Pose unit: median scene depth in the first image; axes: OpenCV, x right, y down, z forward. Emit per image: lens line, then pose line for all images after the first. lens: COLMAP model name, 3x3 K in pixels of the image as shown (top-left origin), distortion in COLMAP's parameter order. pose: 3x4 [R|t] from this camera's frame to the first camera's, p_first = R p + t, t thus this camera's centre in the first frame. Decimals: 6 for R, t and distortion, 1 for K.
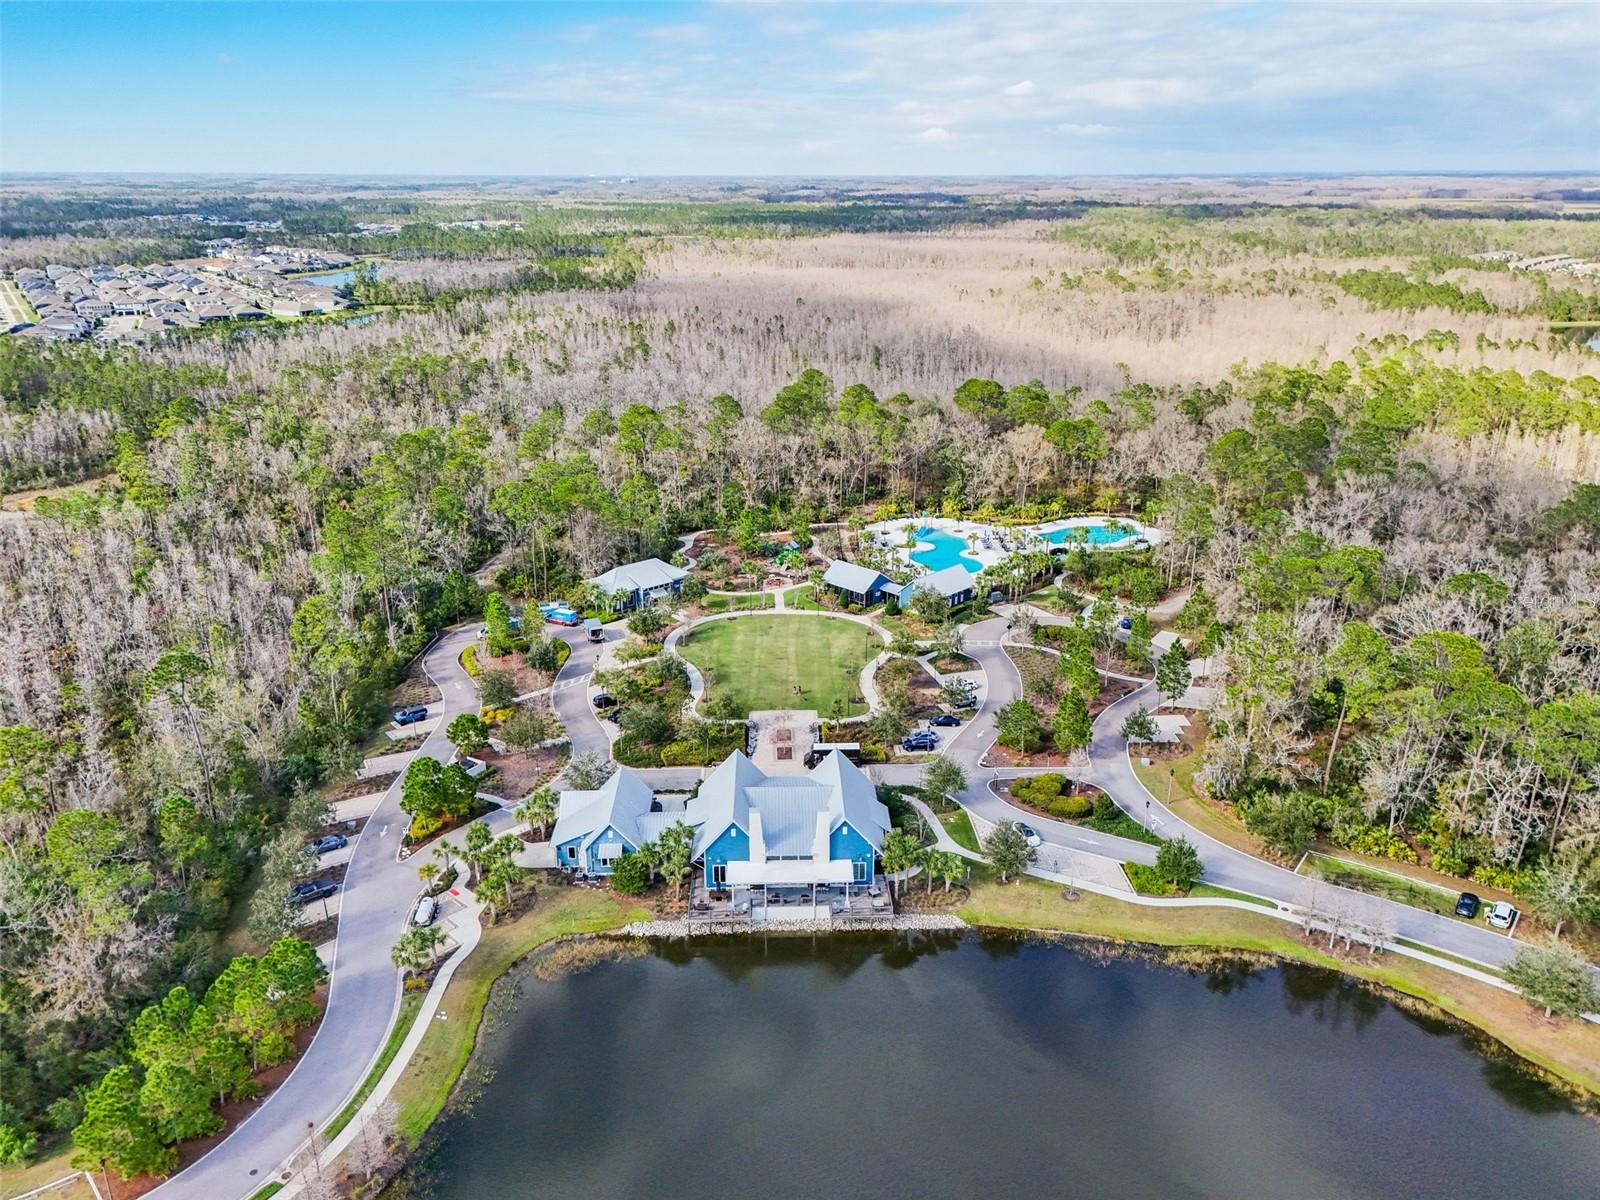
lens RADIAL K [[1210.3, 0, 800.0], [0, 1210.3, 596.6], [0, 0, 1]] dist [0.080384, -0.068174]
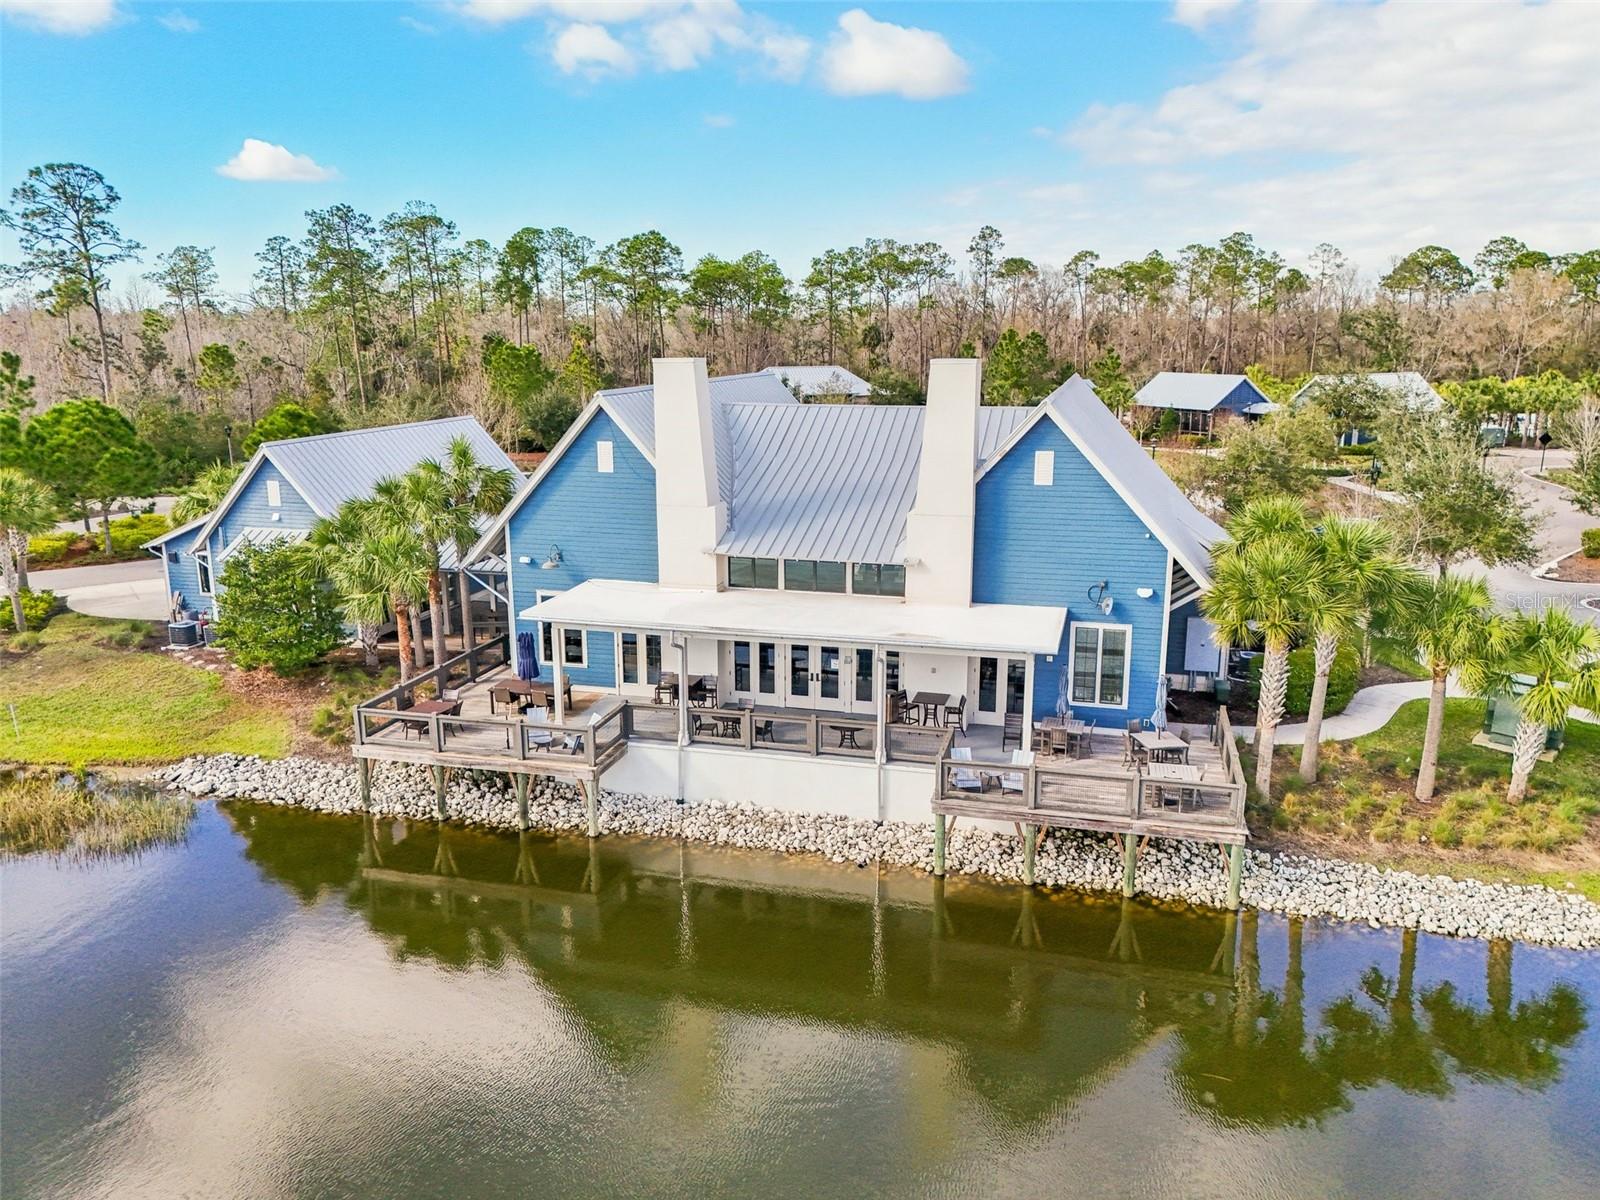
lens RADIAL K [[1210.3, 0, 793.4], [0, 1210.3, 605.3], [0, 0, 1]] dist [0.080384, -0.068174]
pose [[0.955274, 0.062425, -0.289059, 0.060365], [-0.090960, 0.992104, -0.086348, 0.244329], [0.281387, 0.108779, 0.953409, 0.766998]]
